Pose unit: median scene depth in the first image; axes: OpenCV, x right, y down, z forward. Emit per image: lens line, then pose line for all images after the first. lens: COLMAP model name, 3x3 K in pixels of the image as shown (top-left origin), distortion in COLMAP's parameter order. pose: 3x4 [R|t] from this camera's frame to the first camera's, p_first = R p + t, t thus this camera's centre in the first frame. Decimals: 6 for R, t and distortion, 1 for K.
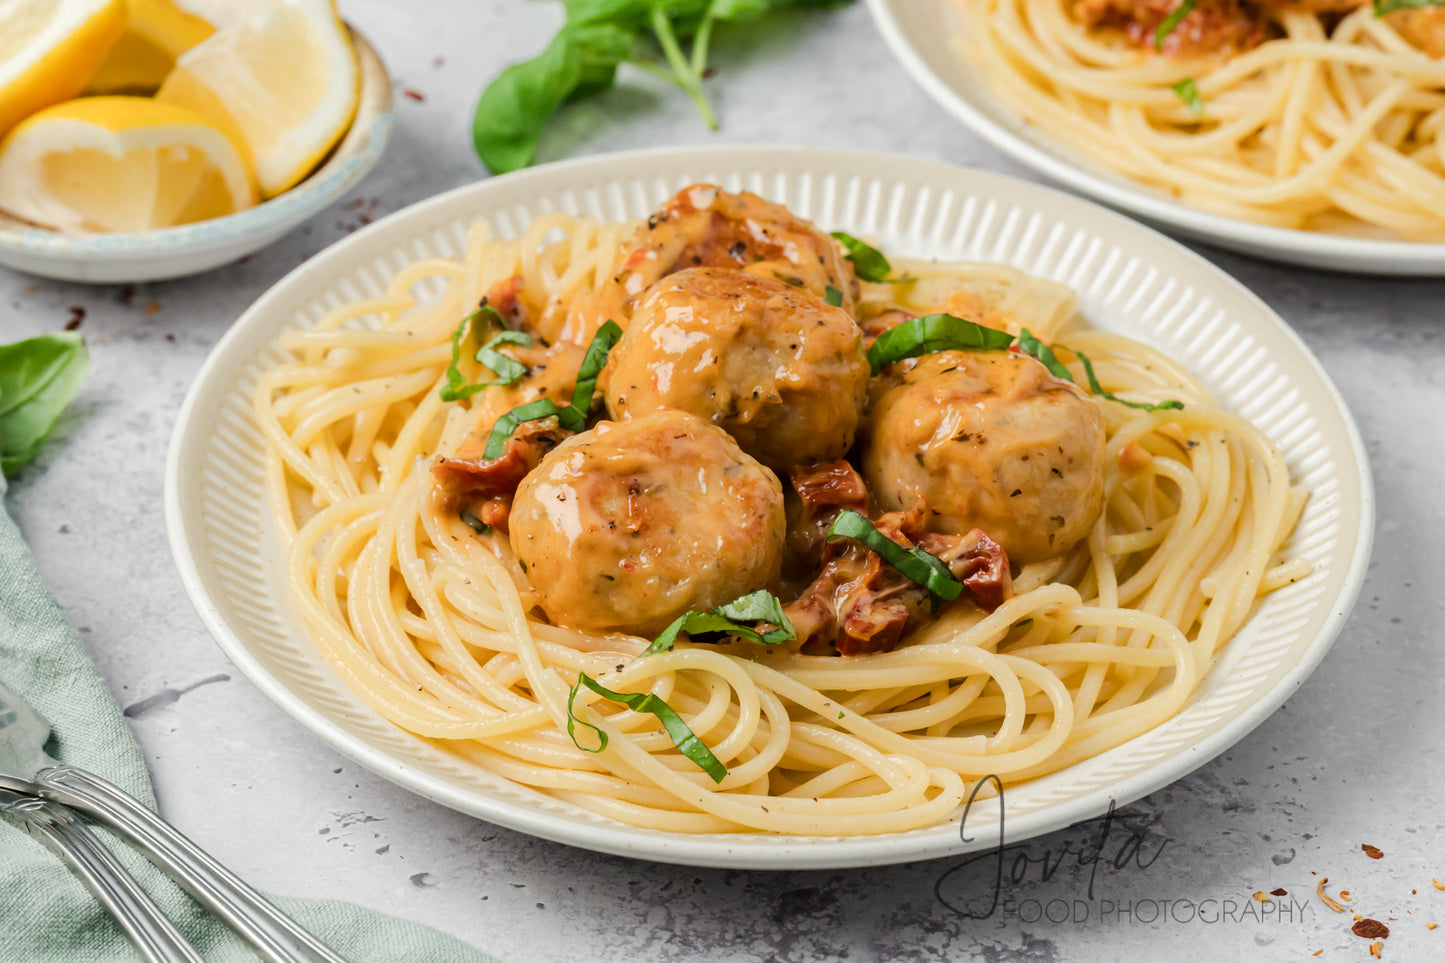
lens RADIAL K [[3808.9, 0, 660.9], [0, 3808.9, 478.8], [0, 0, 1]] dist [0.127103, 1.373489]
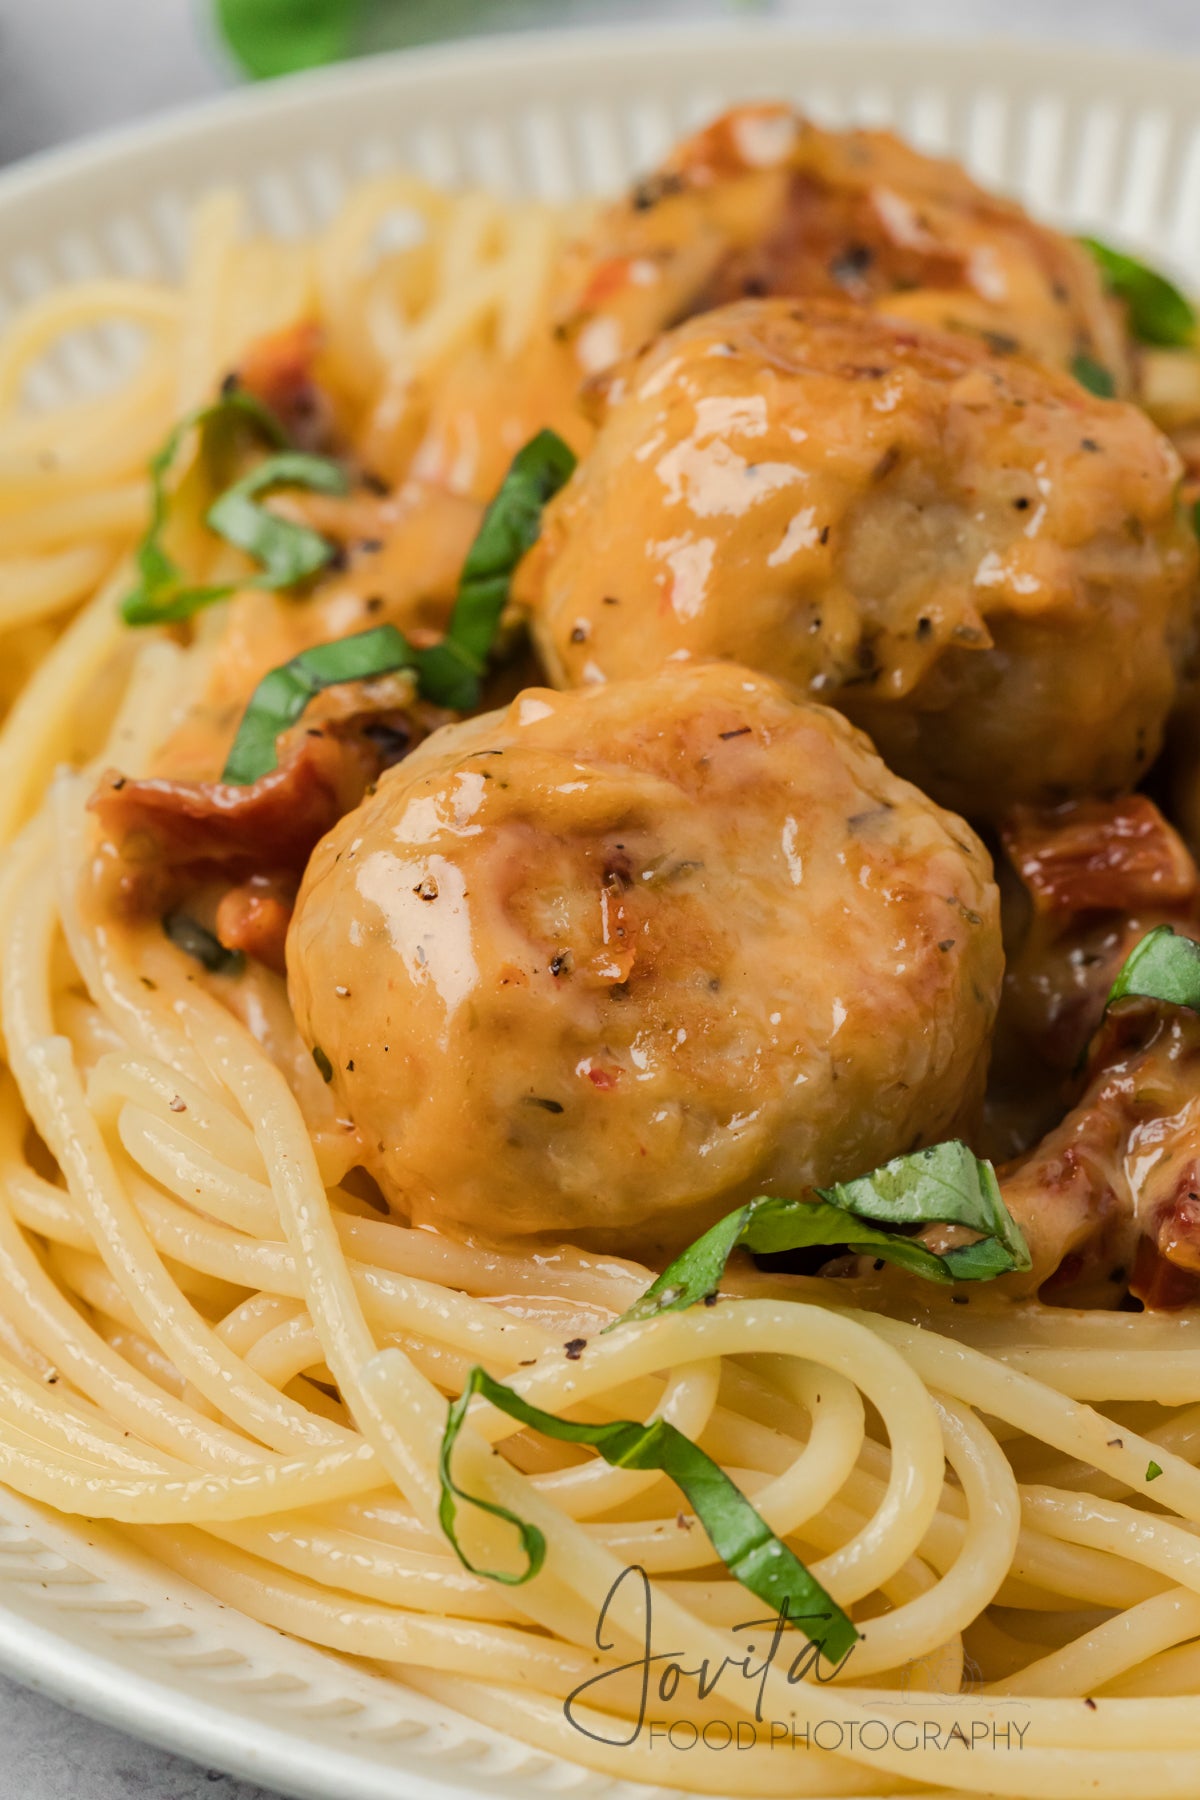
lens RADIAL K [[7078.7, 0, 600.0], [0, 7078.7, 900.0], [0, 0, 1]] dist [0.054461, -2.639642]
pose [[0.999872, 0.014598, 0.006527, -0.012708], [-0.014743, 0.999633, 0.022738, -0.010142], [-0.006193, -0.022831, 0.999720, 0.277706]]
